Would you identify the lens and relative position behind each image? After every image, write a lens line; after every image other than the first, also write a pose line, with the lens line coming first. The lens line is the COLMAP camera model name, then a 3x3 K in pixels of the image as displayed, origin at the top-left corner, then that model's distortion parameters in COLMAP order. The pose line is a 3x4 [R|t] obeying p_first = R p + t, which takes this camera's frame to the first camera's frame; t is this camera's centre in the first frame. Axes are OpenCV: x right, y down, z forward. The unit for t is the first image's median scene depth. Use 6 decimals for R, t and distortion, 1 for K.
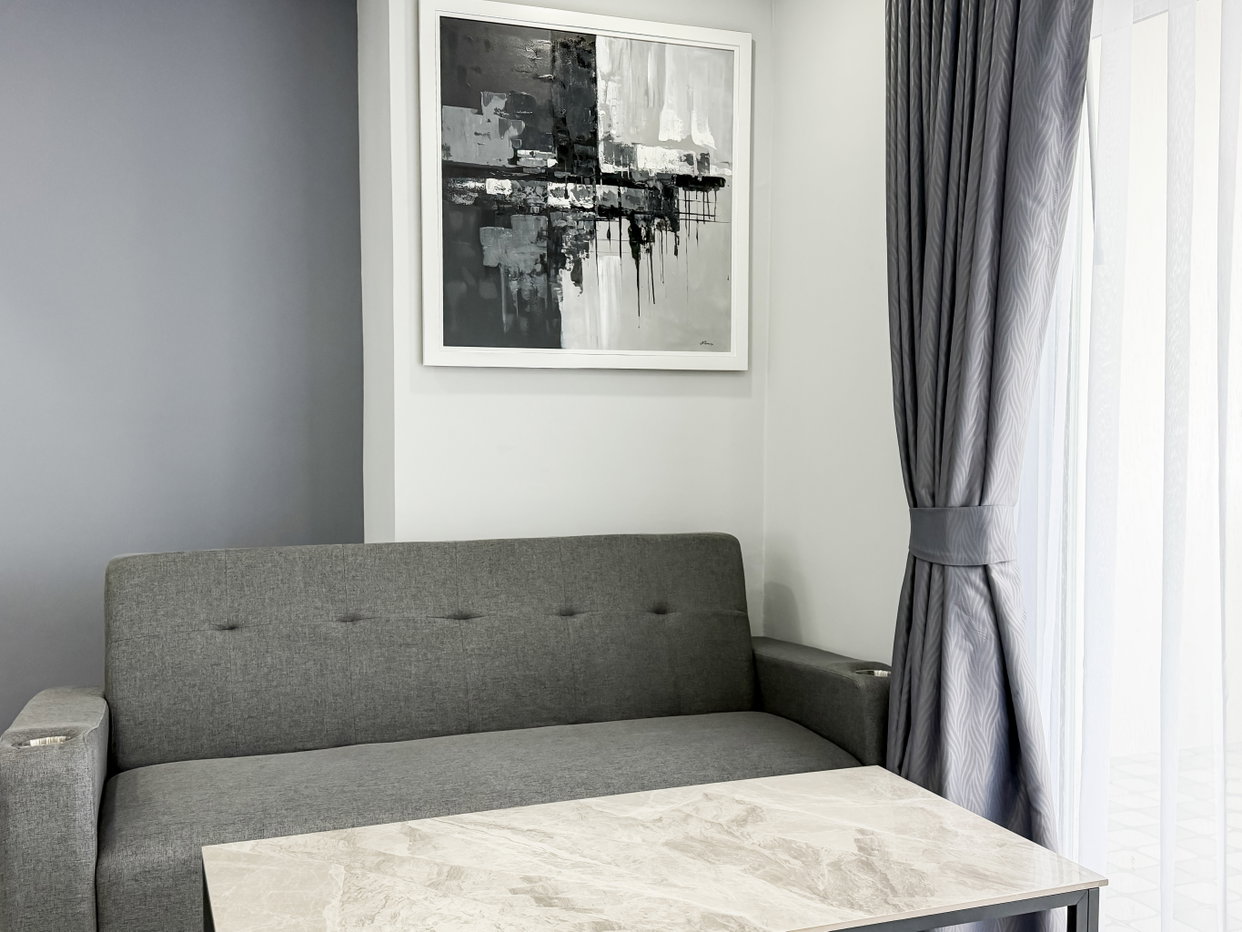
lens RADIAL K [[1257.1, 0, 620.2], [0, 1257.1, 473.7], [0, 0, 1]] dist [0.100265, 0.000000]
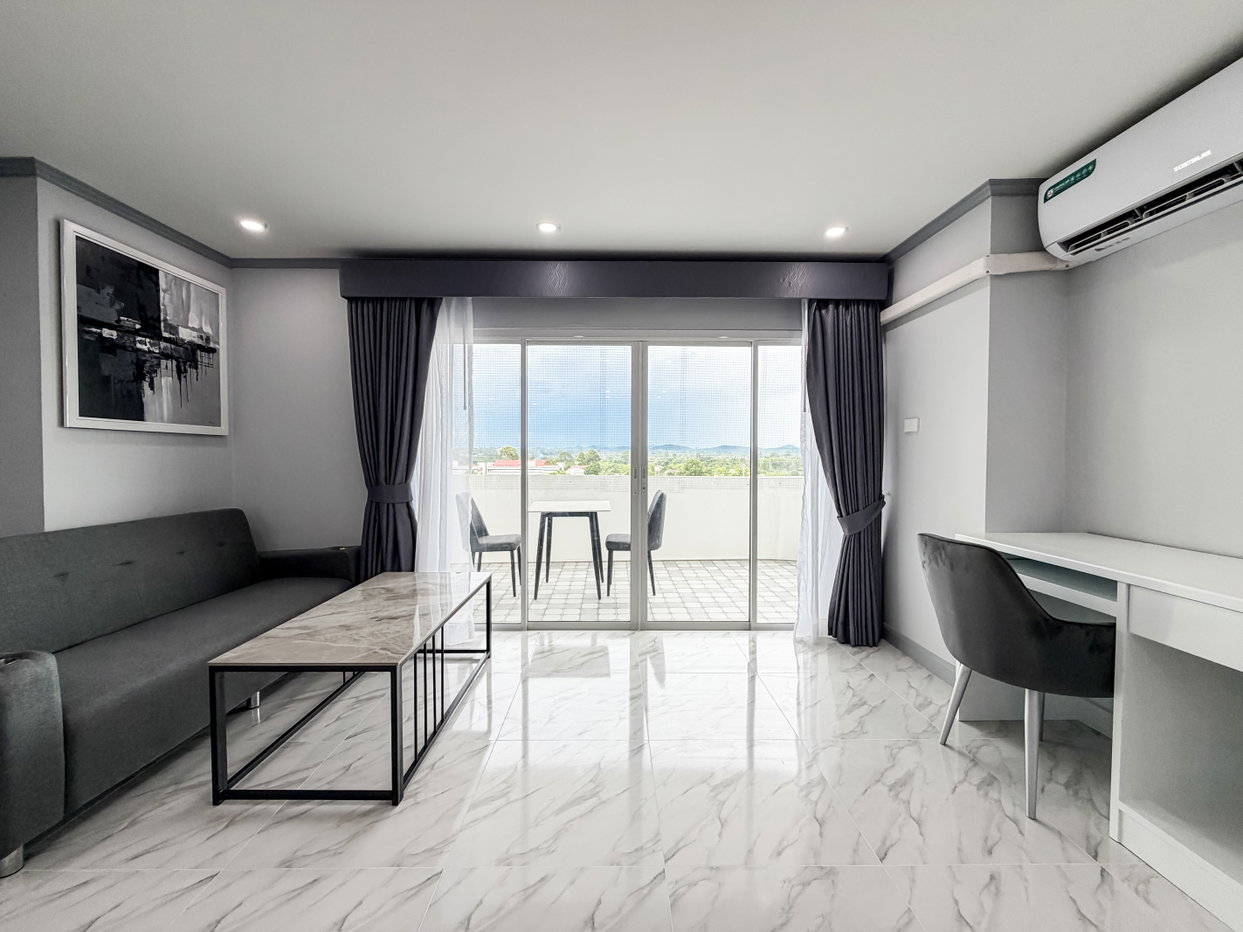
lens RADIAL K [[500.6, 0, 619.1], [0, 500.6, 447.3], [0, 0, 1]] dist [-0.000842, 0.000482]
pose [[0.343872, 0.011579, 0.938945, -0.514696], [0.054863, 0.997968, -0.032399, 0.005480], [-0.937412, 0.062654, 0.342538, 0.051953]]
